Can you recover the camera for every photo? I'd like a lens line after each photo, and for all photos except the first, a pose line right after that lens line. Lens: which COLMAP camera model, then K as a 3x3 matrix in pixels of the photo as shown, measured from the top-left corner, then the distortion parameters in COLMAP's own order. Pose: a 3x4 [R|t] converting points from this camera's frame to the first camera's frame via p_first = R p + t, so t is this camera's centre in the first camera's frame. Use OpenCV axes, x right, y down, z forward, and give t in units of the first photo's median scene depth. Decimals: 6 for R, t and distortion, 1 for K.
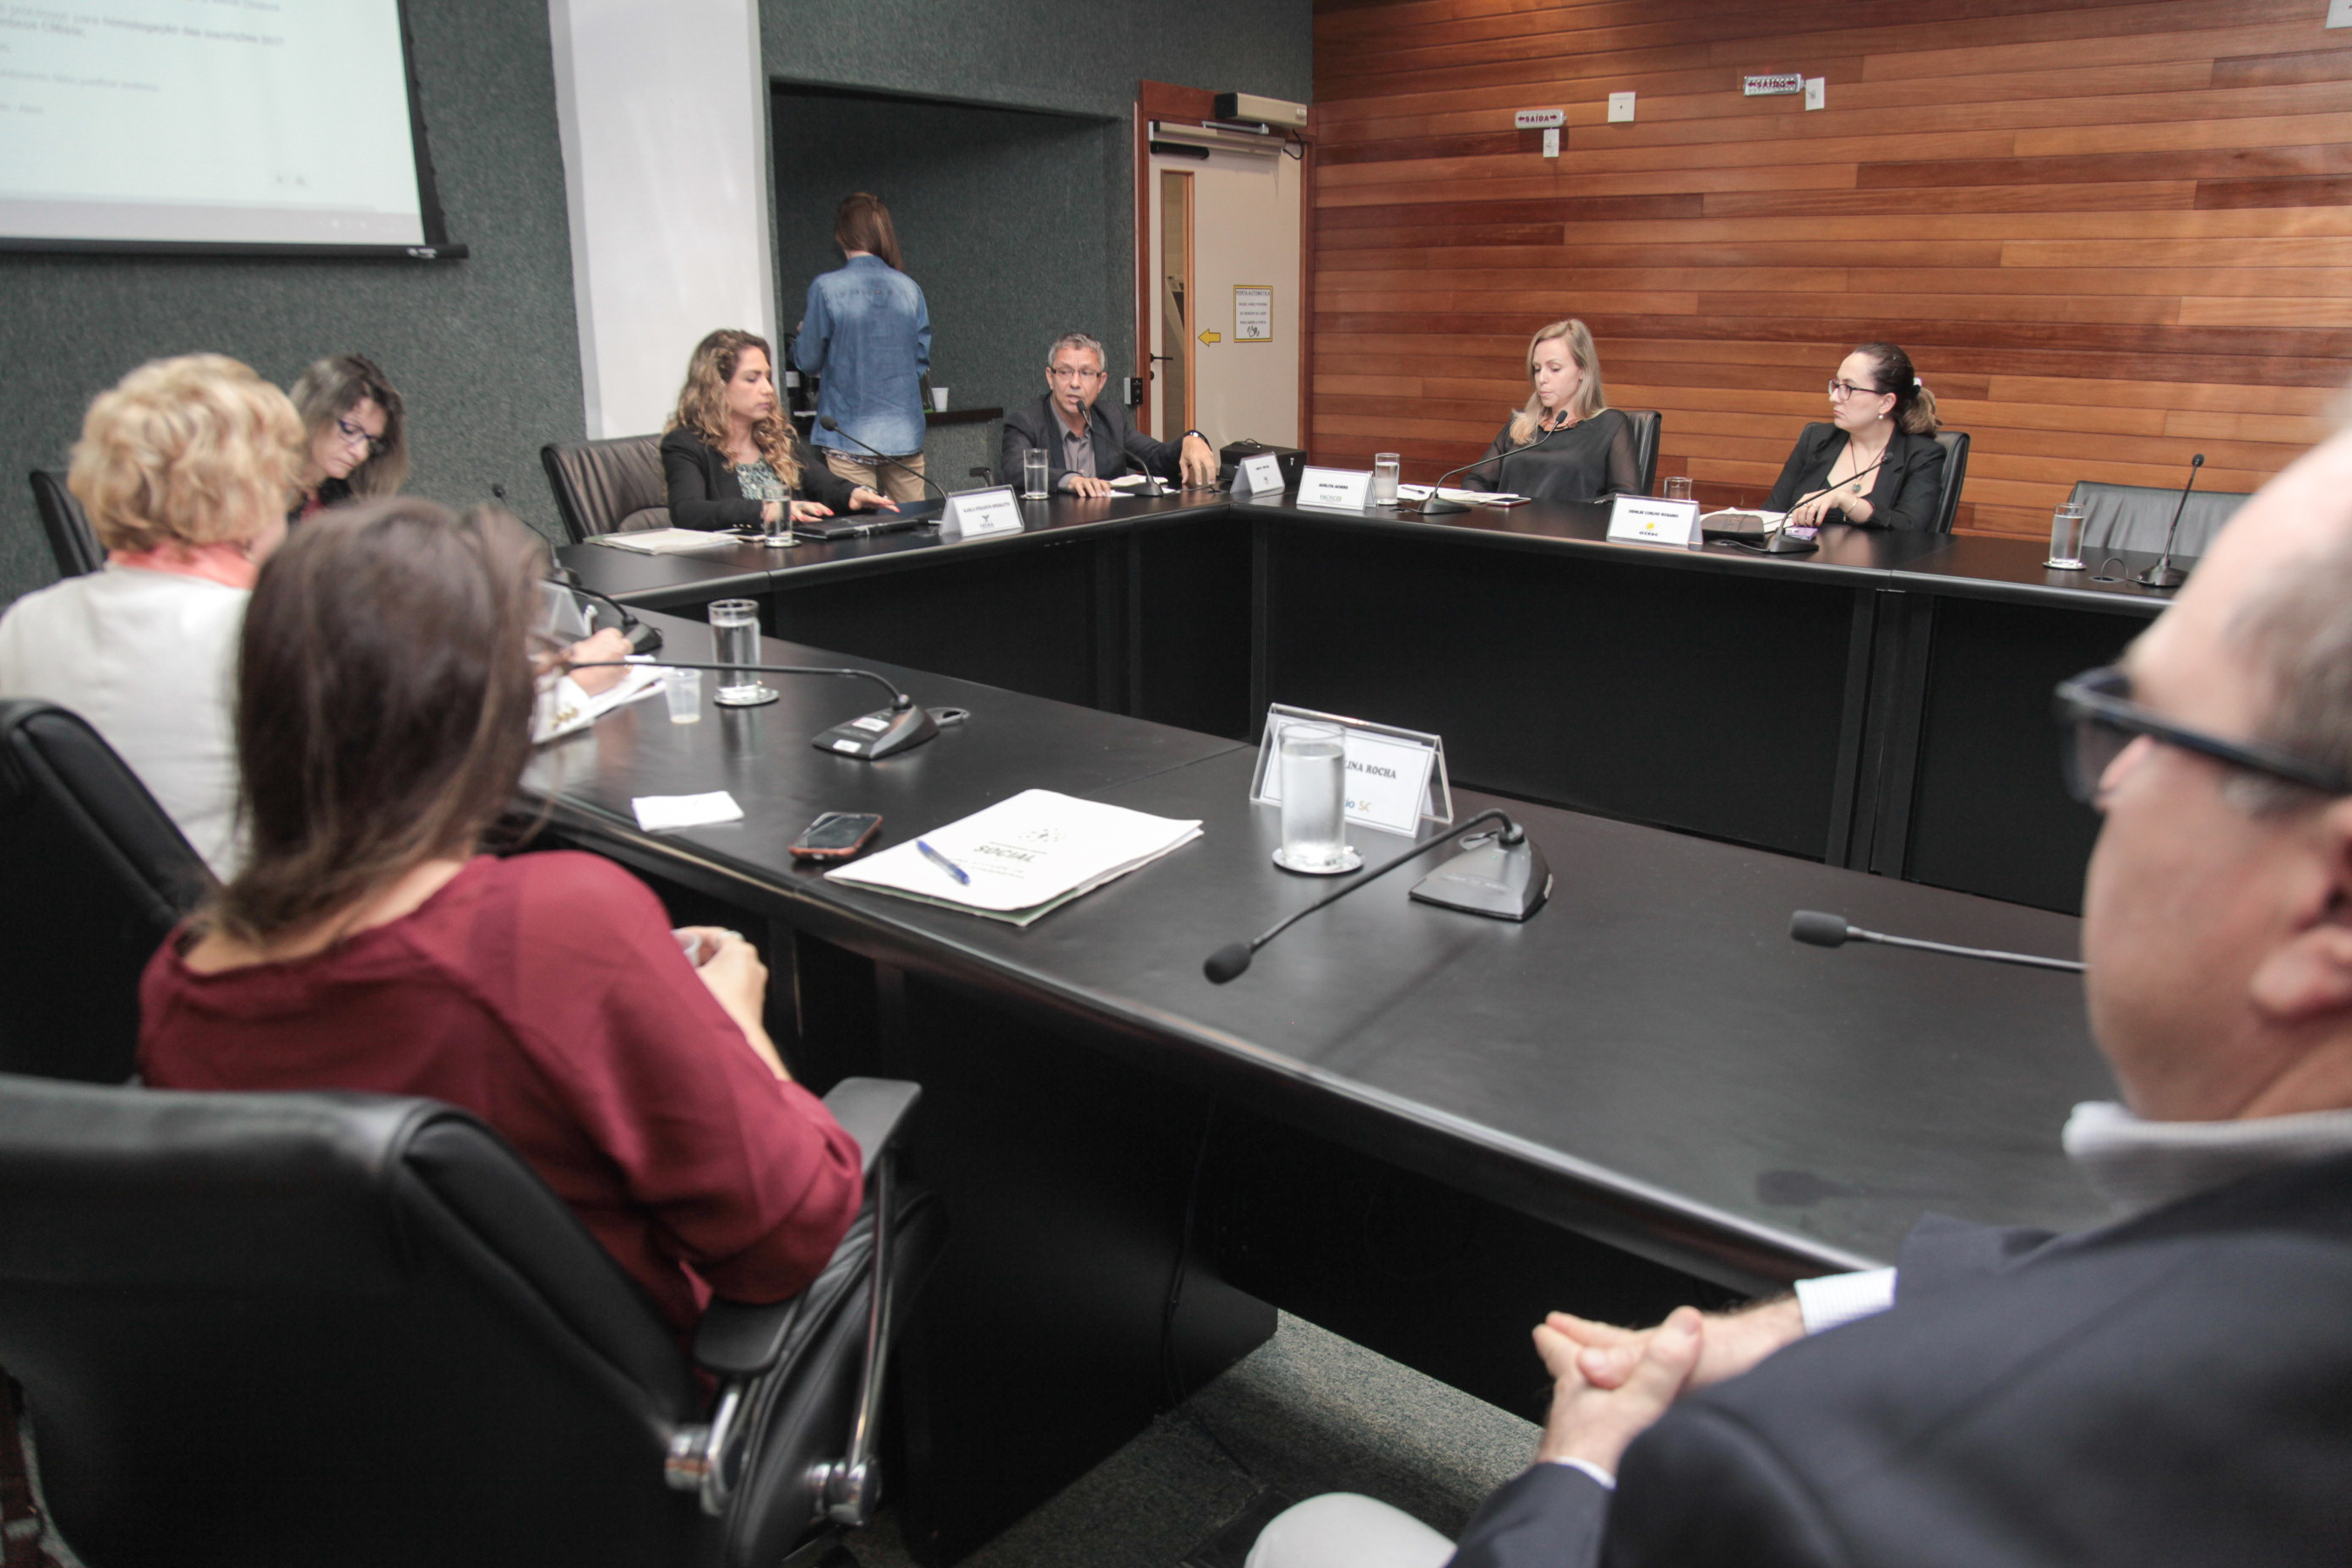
lens RADIAL K [[1591.7, 0, 1206.9], [0, 1591.7, 781.9], [0, 0, 1]] dist [-0.138768, 0.072888]
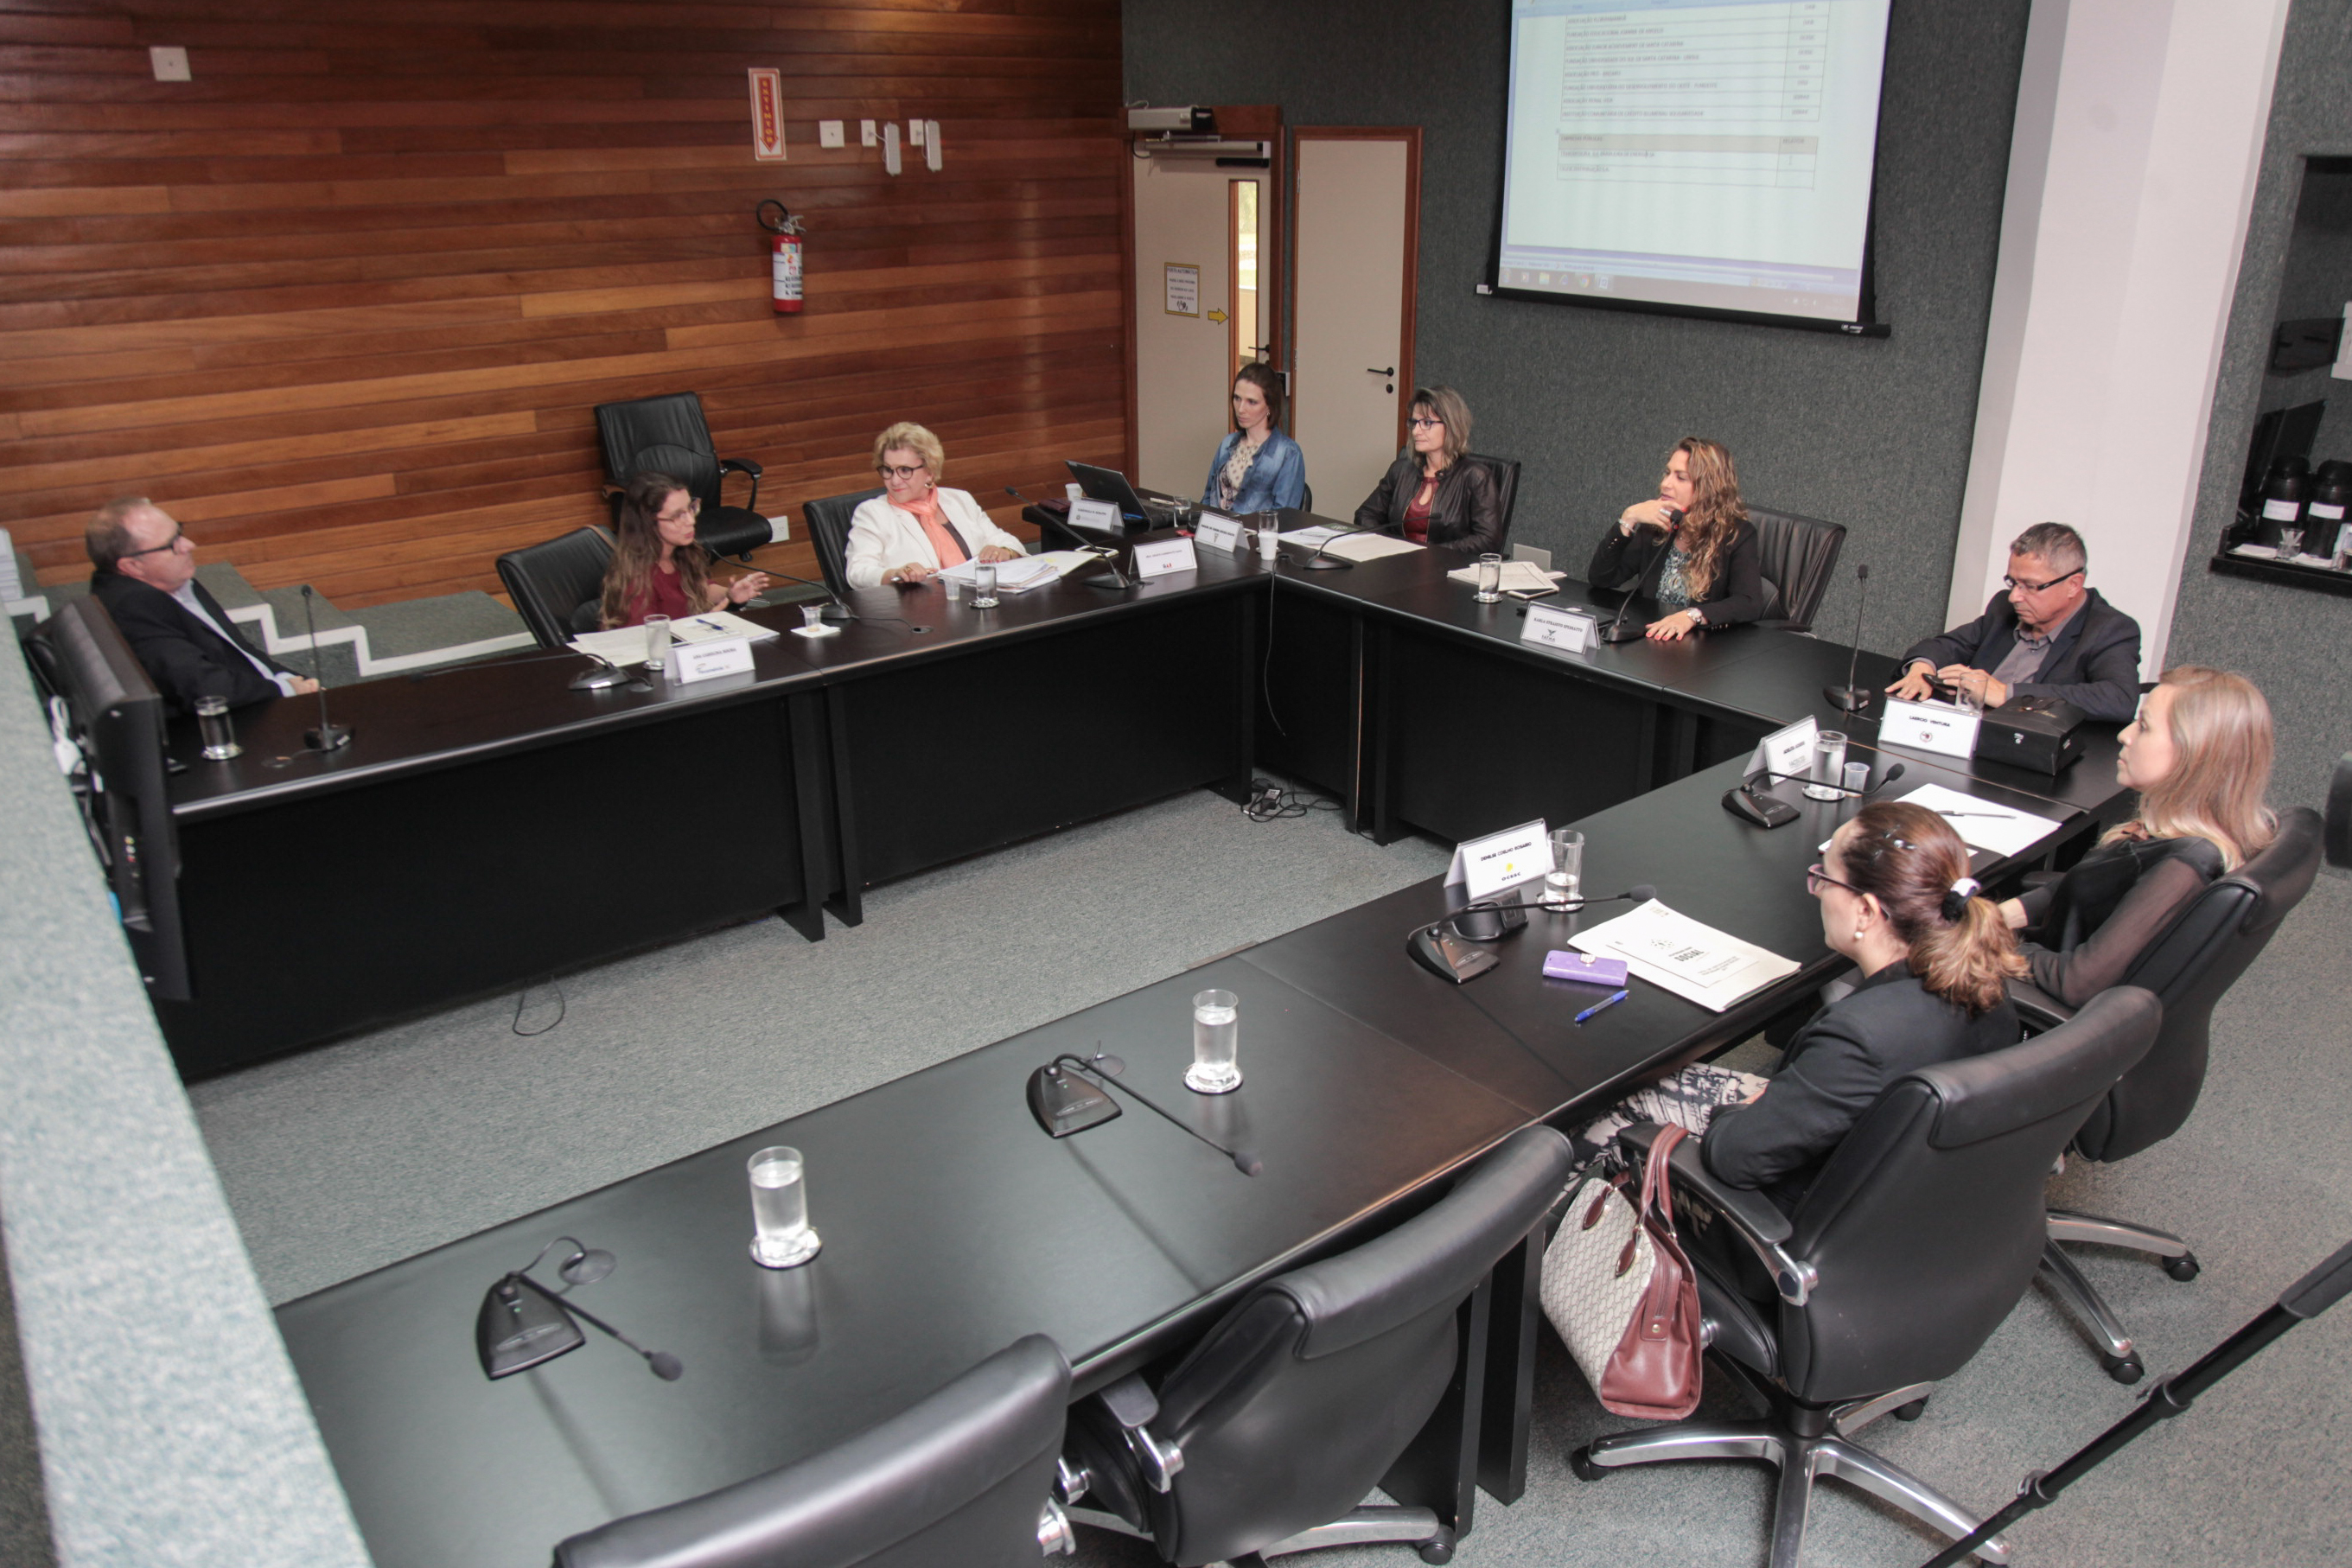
lens RADIAL K [[1636.8, 0, 1215.4], [0, 1636.8, 752.2], [0, 0, 1]] dist [-0.127485, 0.069300]
pose [[-0.207618, 0.337634, -0.918095, 0.817750], [-0.273181, 0.881192, 0.385840, -0.379770], [0.939290, 0.330914, -0.090716, 0.711275]]
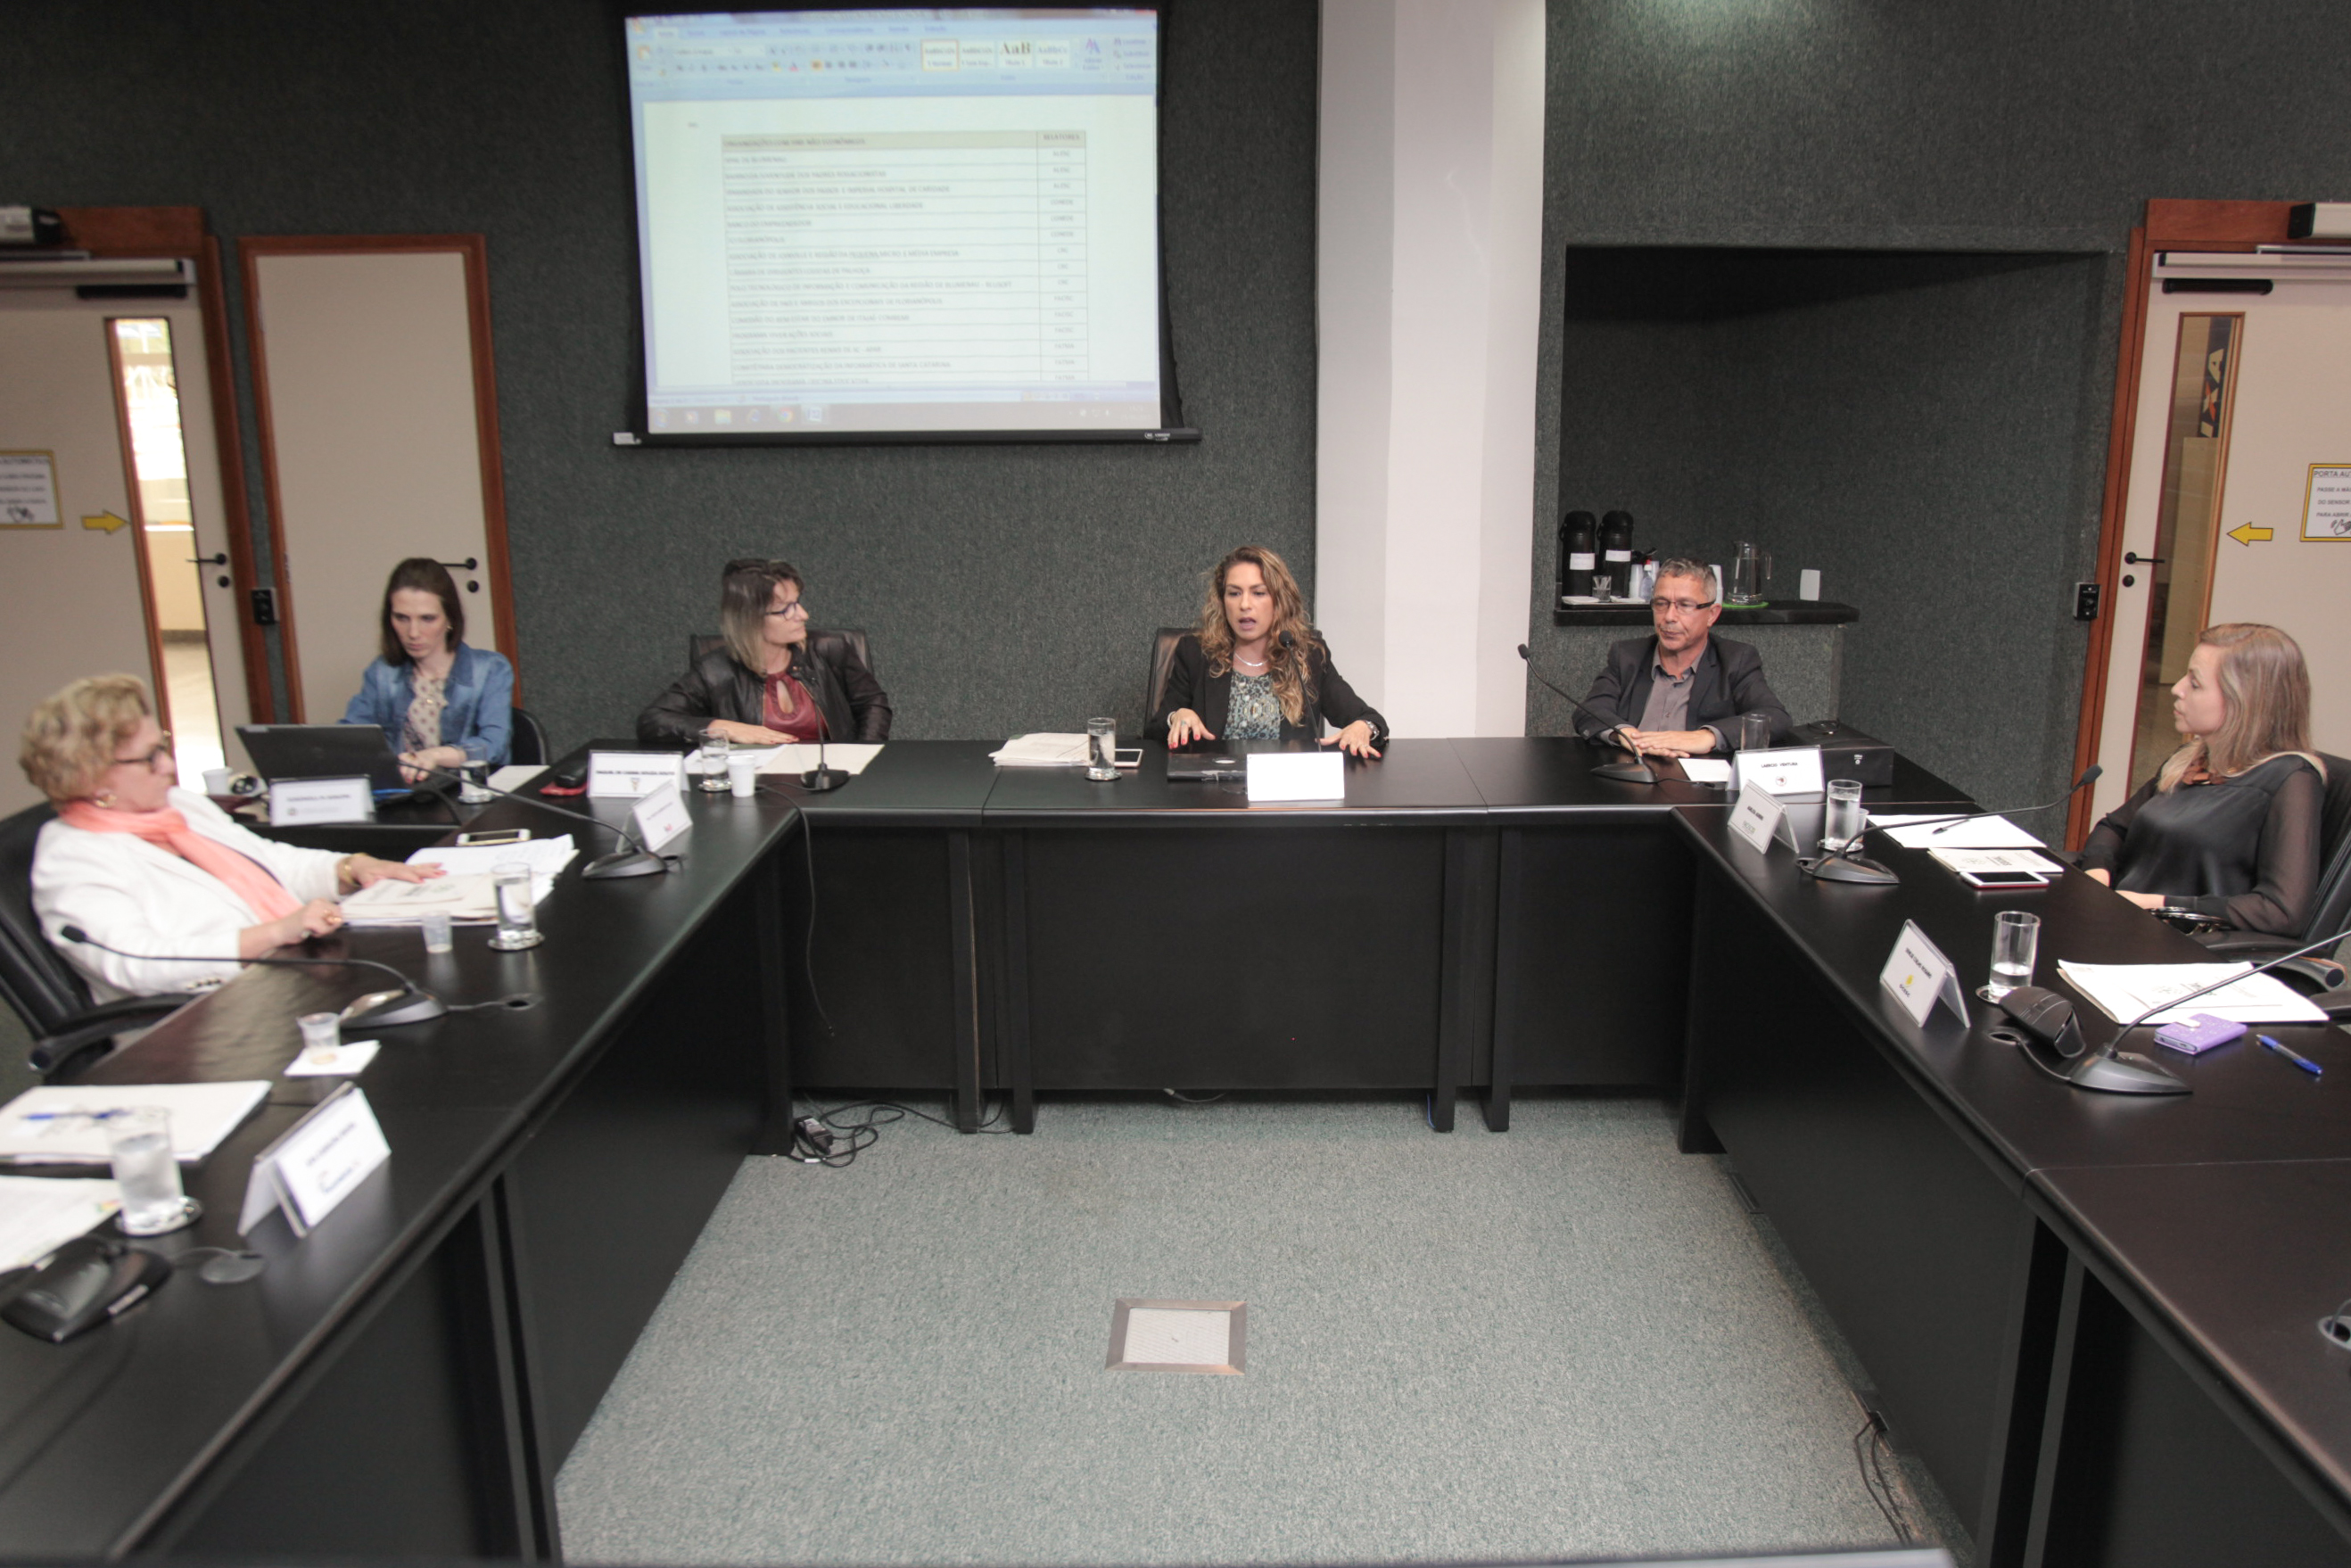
lens RADIAL K [[1696.0, 0, 1175.5], [0, 1696.0, 784.0], [0, 0, 1]] dist [-0.129313, 0.076438]
pose [[0.629683, 0.179866, -0.755743, 0.442367], [-0.213901, 0.975366, 0.053915, -0.160139], [0.746823, 0.127705, 0.652646, 0.226723]]
